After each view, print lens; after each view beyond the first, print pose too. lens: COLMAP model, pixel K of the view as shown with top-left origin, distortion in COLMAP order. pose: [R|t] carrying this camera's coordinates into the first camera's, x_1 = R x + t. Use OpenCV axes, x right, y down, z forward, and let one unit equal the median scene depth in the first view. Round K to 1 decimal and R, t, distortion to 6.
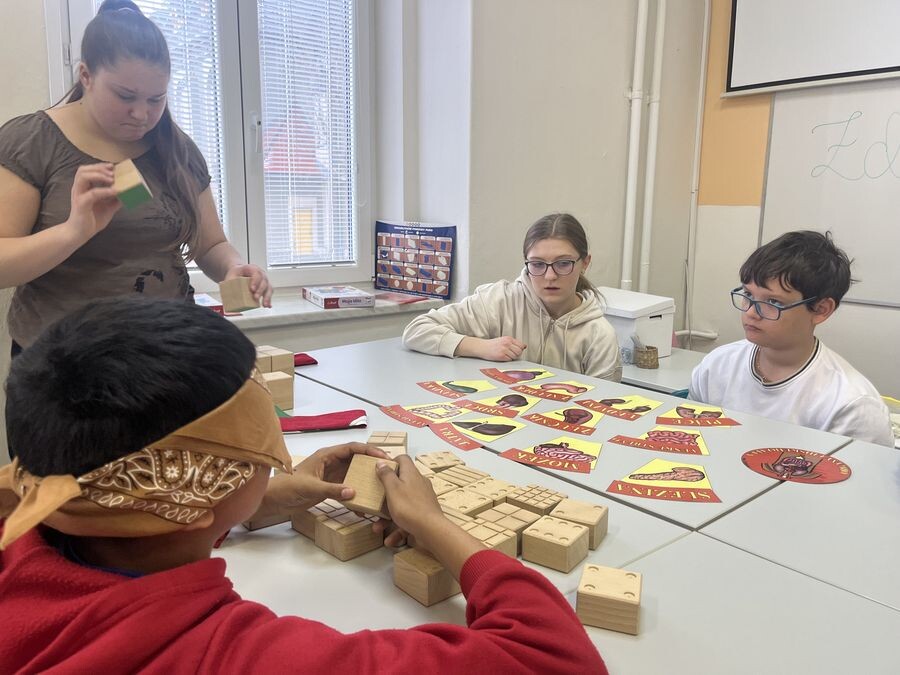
lens RADIAL K [[691.4, 0, 456.3], [0, 691.4, 338.1], [0, 0, 1]] dist [0.002486, -0.036937]
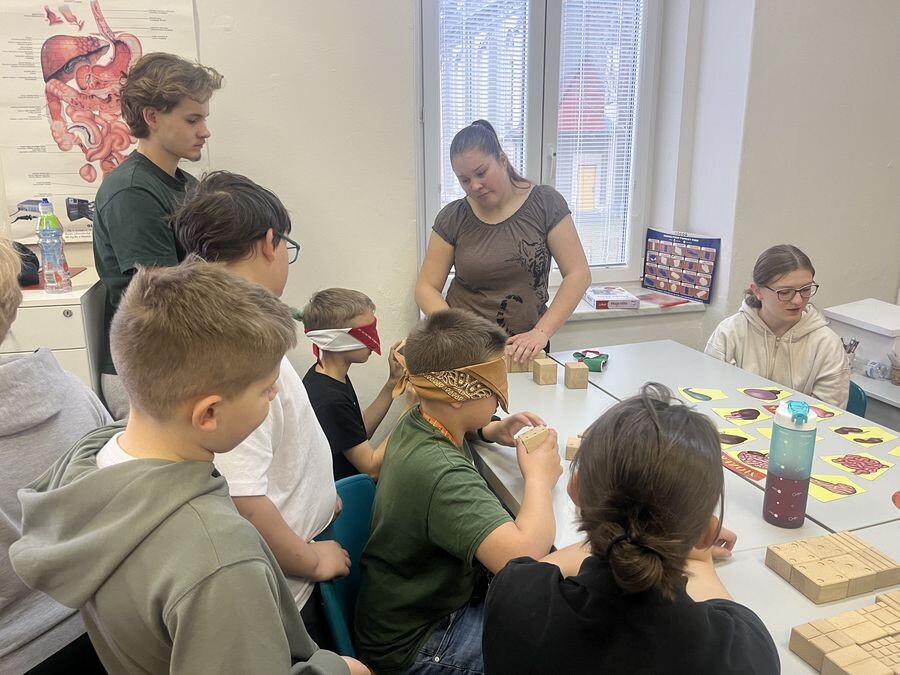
lens RADIAL K [[691.4, 0, 449.6], [0, 691.4, 330.4], [0, 0, 1]] dist [0.002486, -0.036937]
pose [[0.918416, 0.083963, -0.386604, 0.039885], [-0.059975, 0.995474, 0.073720, -0.068799], [0.391044, -0.044519, 0.919295, -0.189878]]
